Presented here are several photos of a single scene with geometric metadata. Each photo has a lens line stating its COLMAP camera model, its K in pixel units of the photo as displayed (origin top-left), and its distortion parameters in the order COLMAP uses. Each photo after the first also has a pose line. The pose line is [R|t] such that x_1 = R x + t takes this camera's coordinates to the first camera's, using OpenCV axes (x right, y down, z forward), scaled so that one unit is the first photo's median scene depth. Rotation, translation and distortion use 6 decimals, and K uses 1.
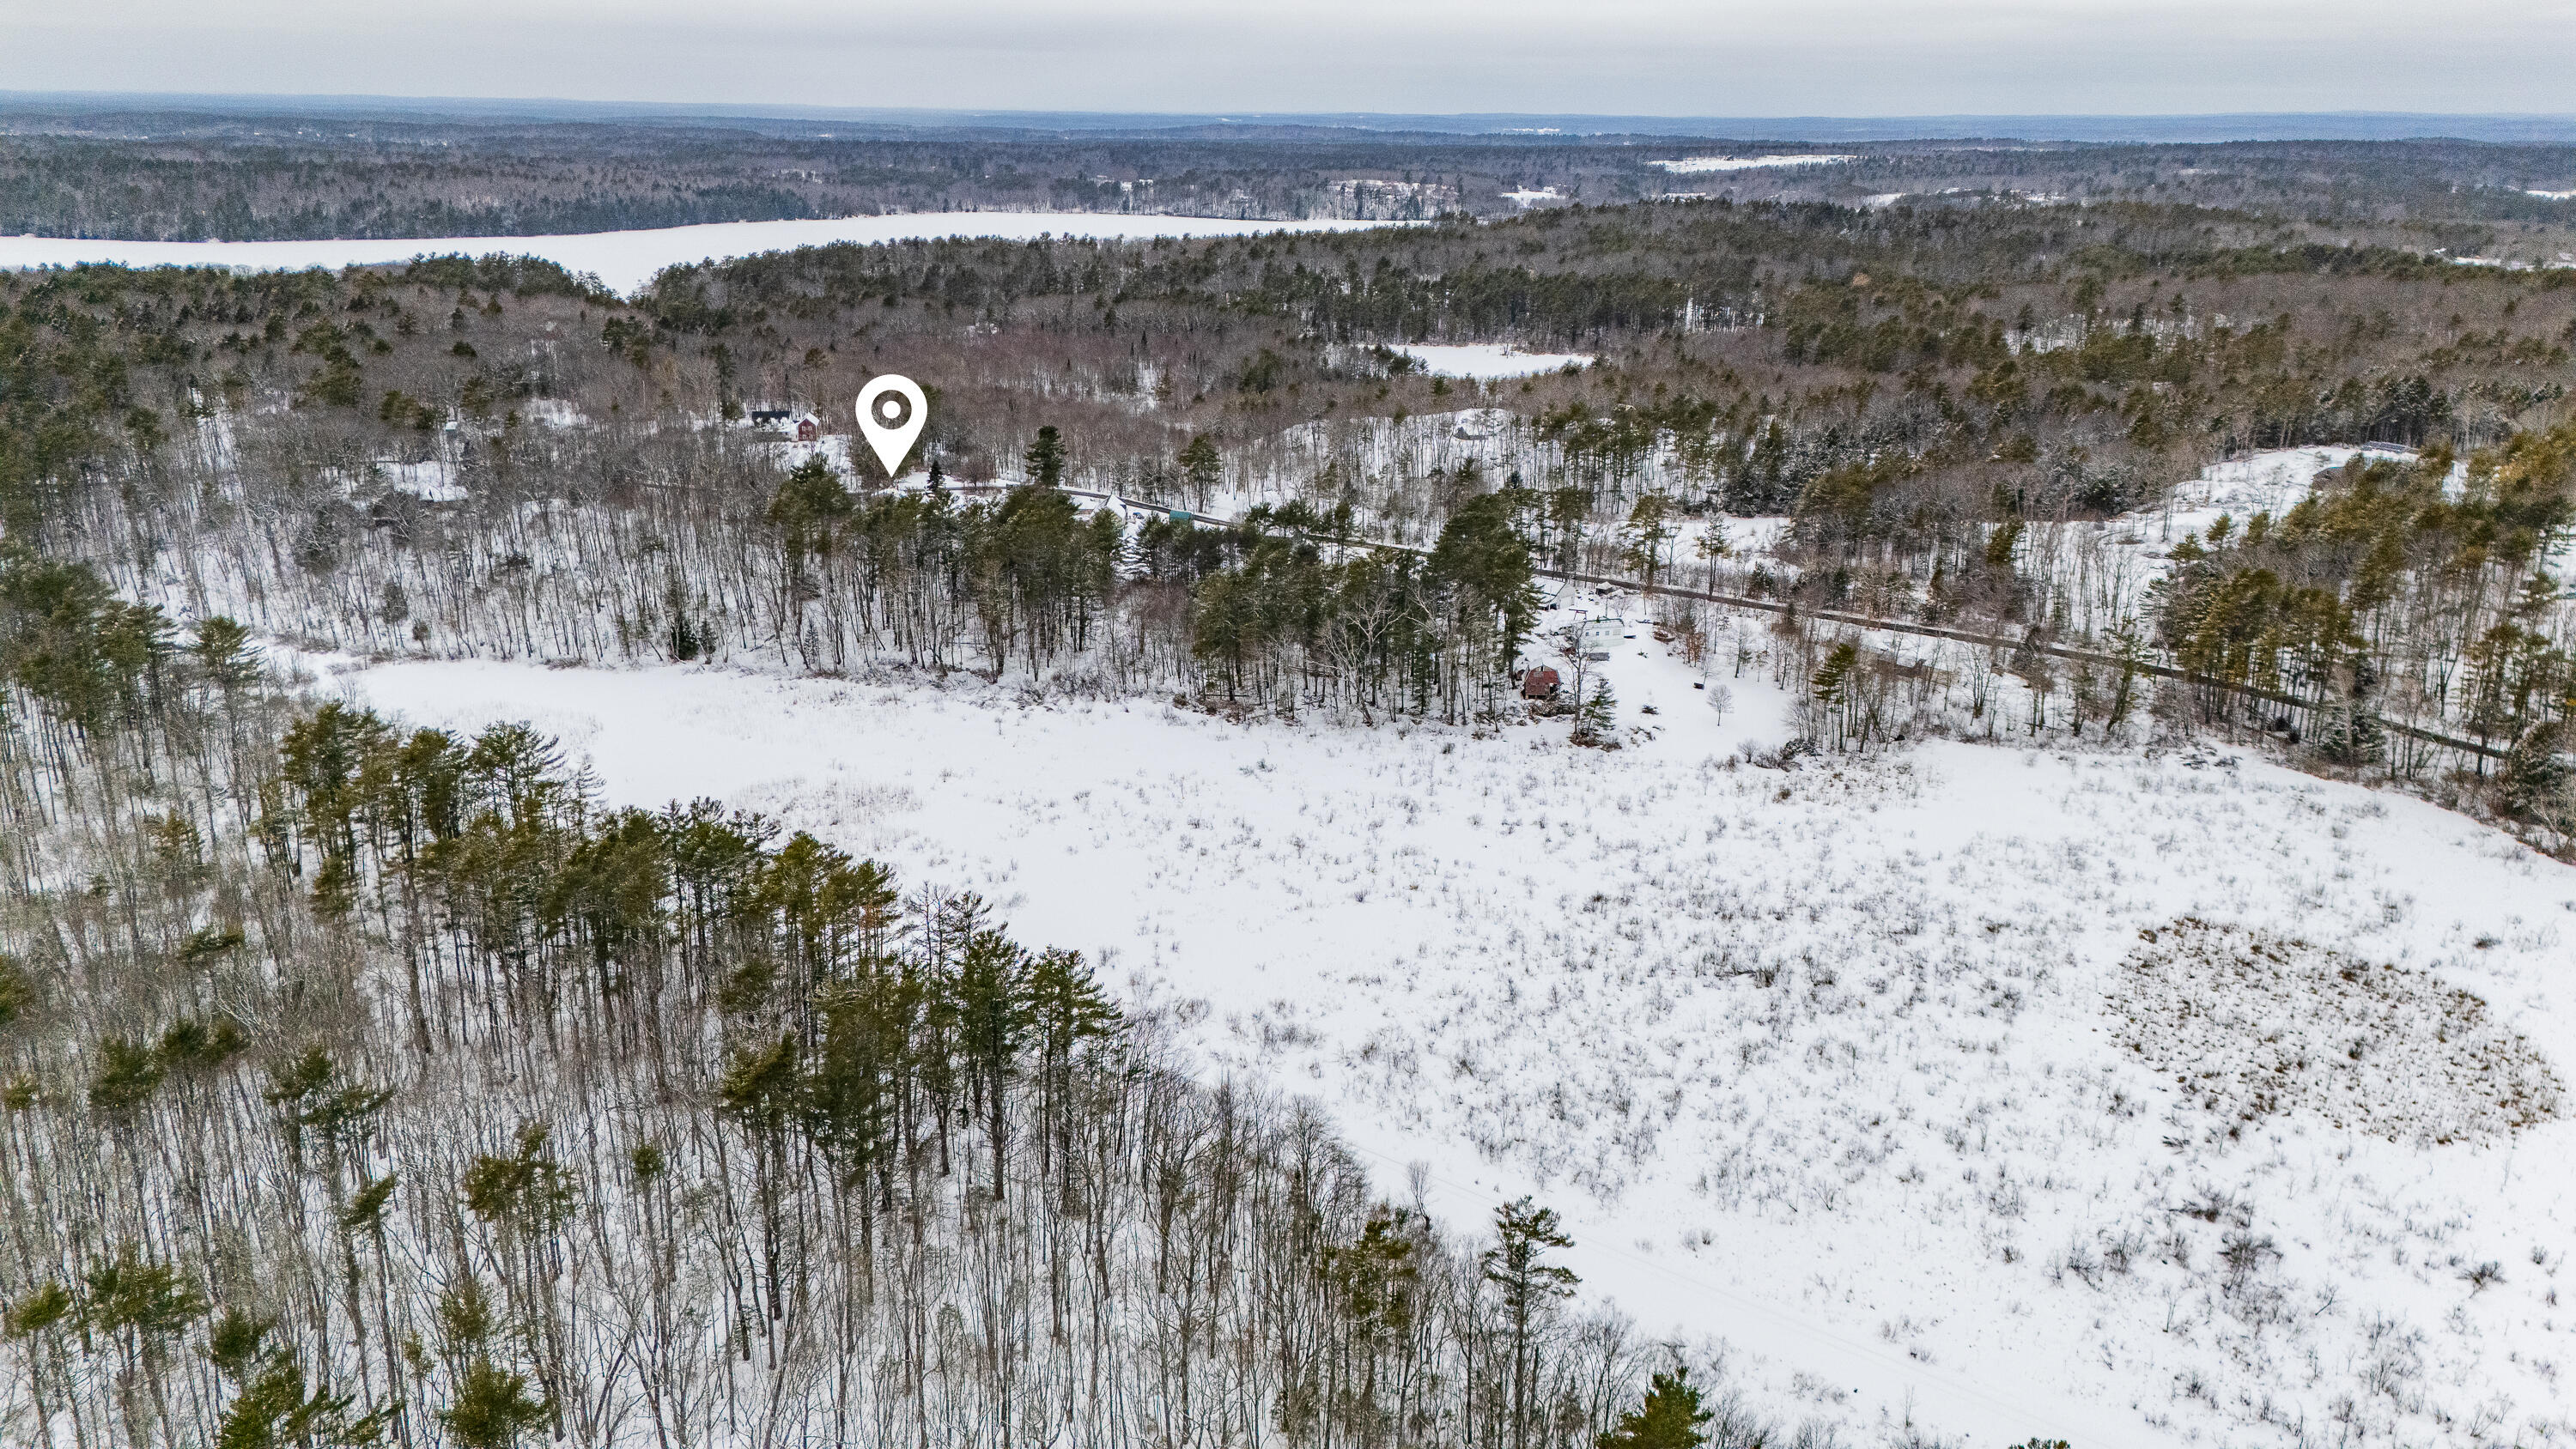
lens RADIAL K [[1896.8, 0, 1288.0], [0, 1896.8, 724.5], [0, 0, 1]] dist [0.032932, -0.002051]
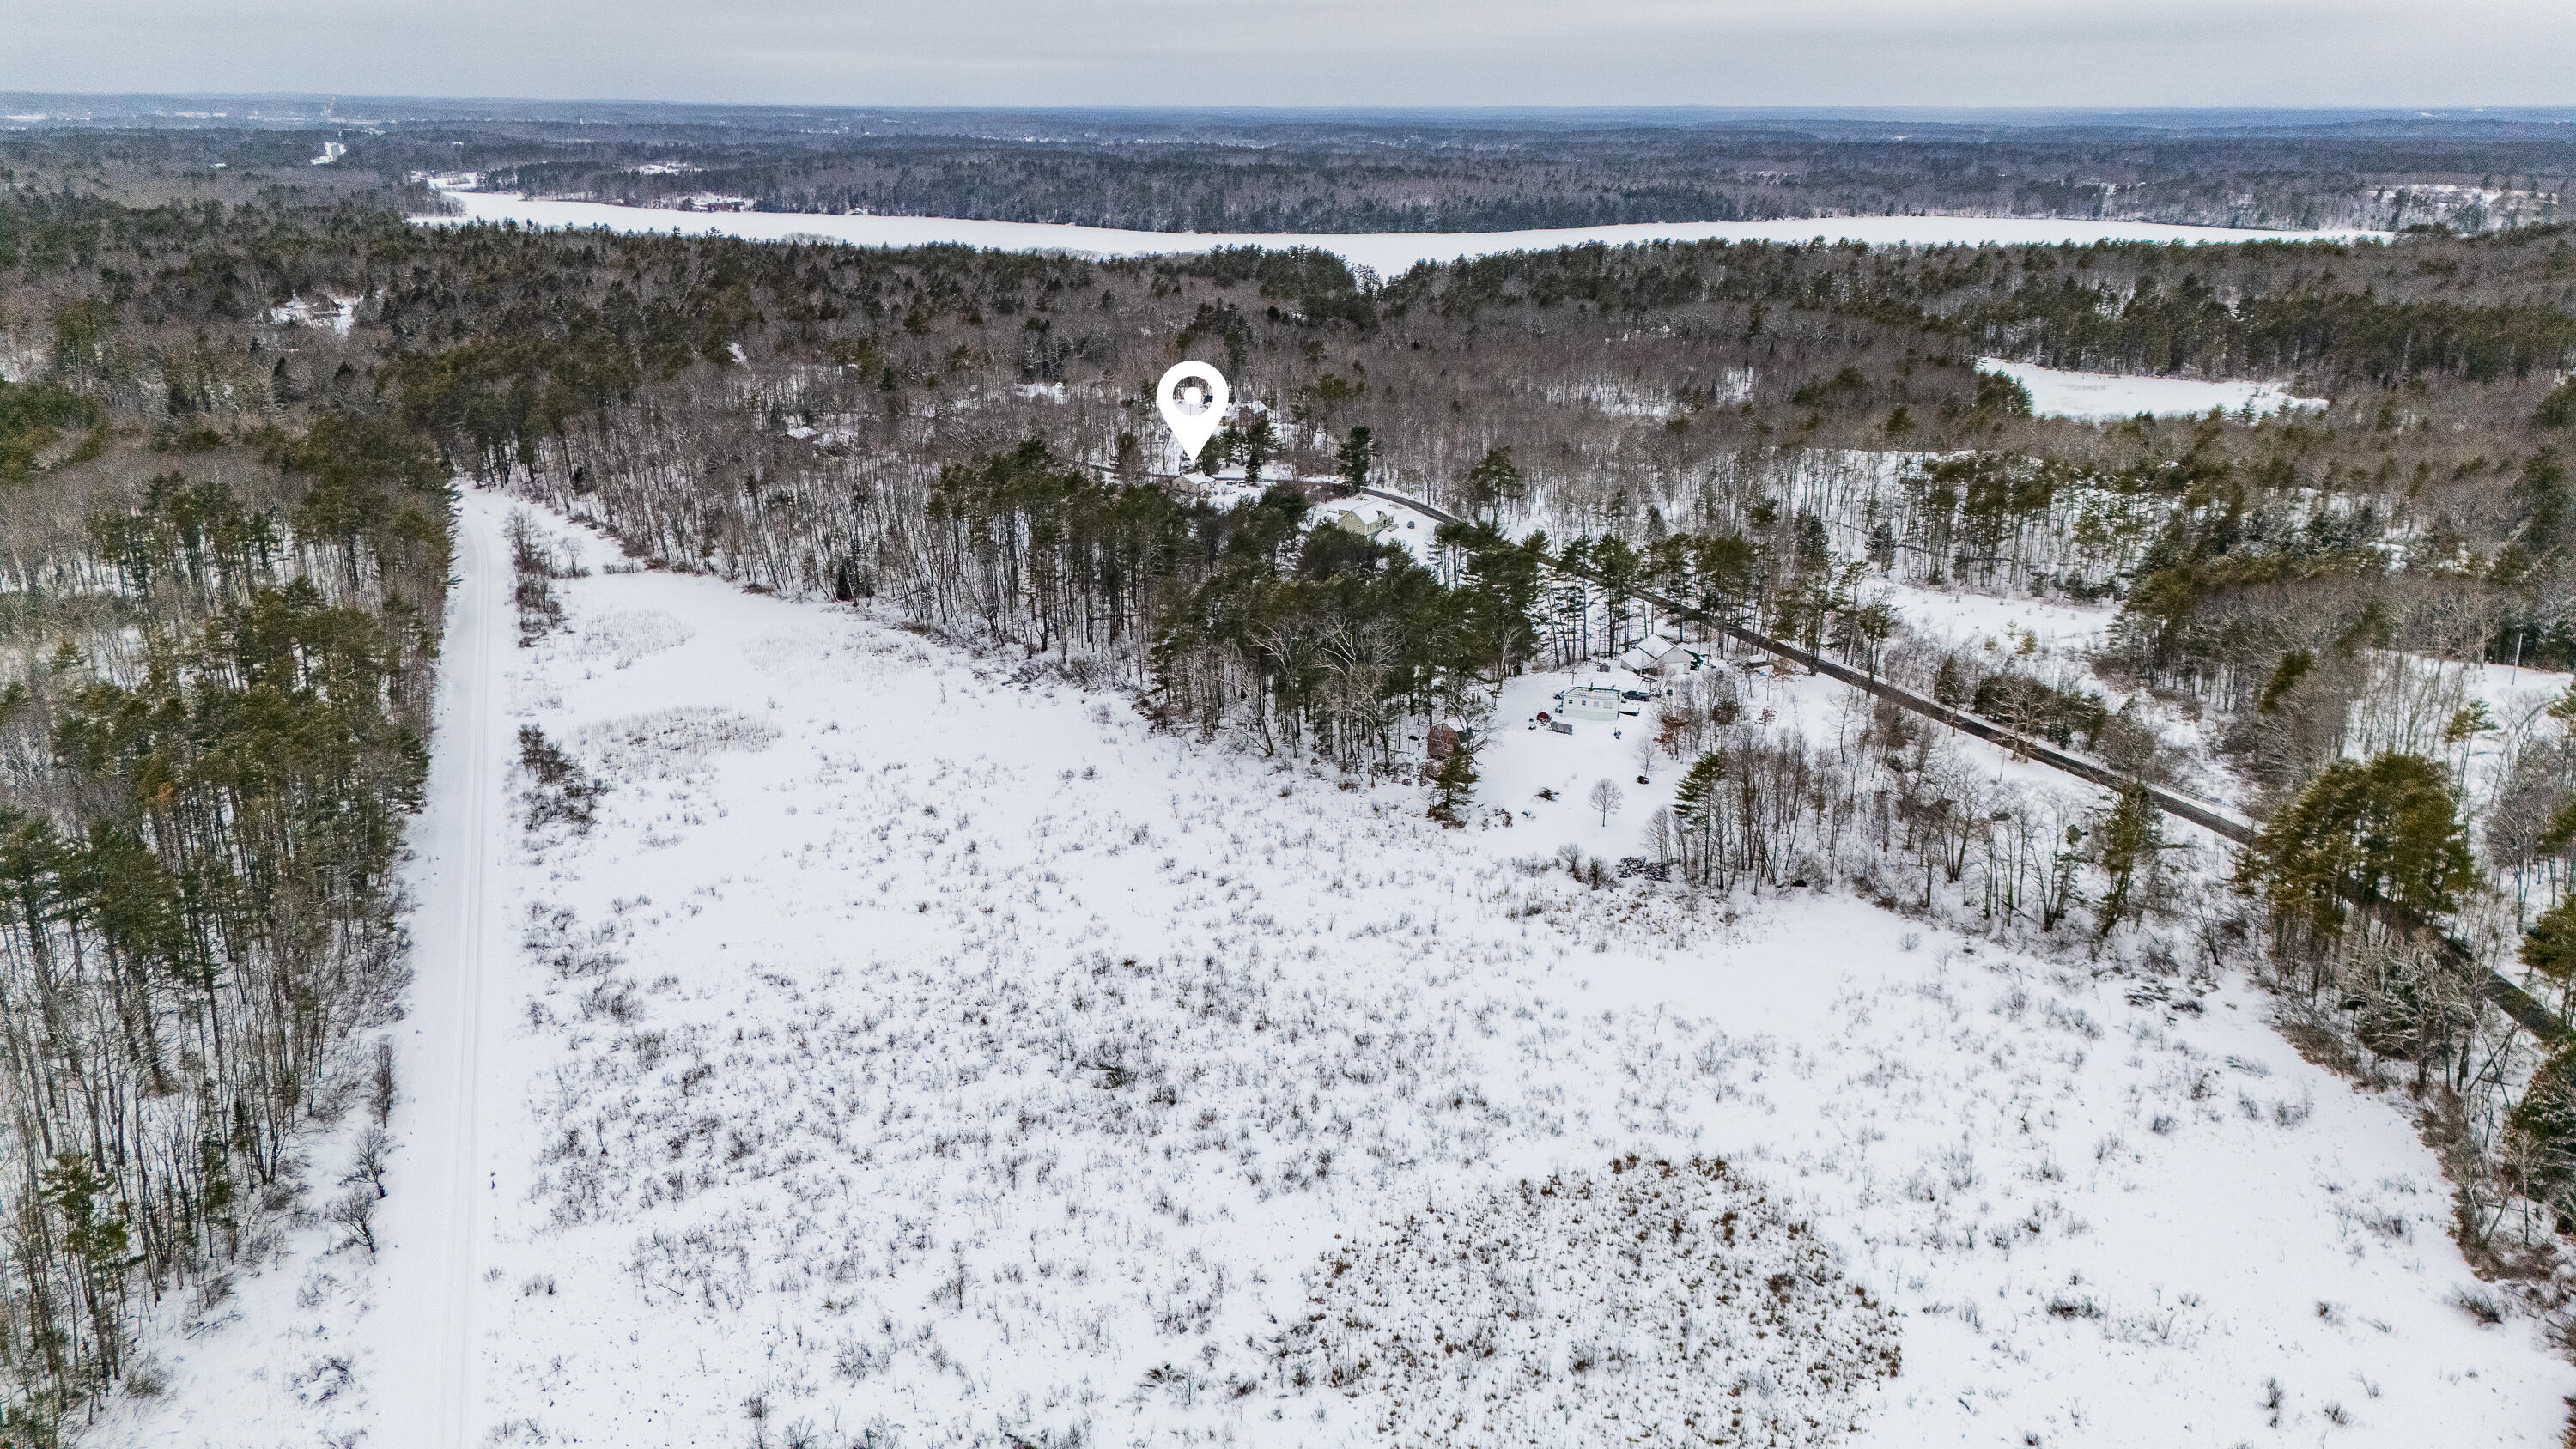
lens RADIAL K [[1895.4, 0, 1288.0], [0, 1895.4, 724.5], [0, 0, 1]] dist [0.009493, -0.001934]
pose [[0.830999, 0.159359, -0.532960, 0.212718], [-0.159414, 0.986126, 0.046299, -0.023342], [0.532943, 0.046486, 0.844873, 0.080058]]
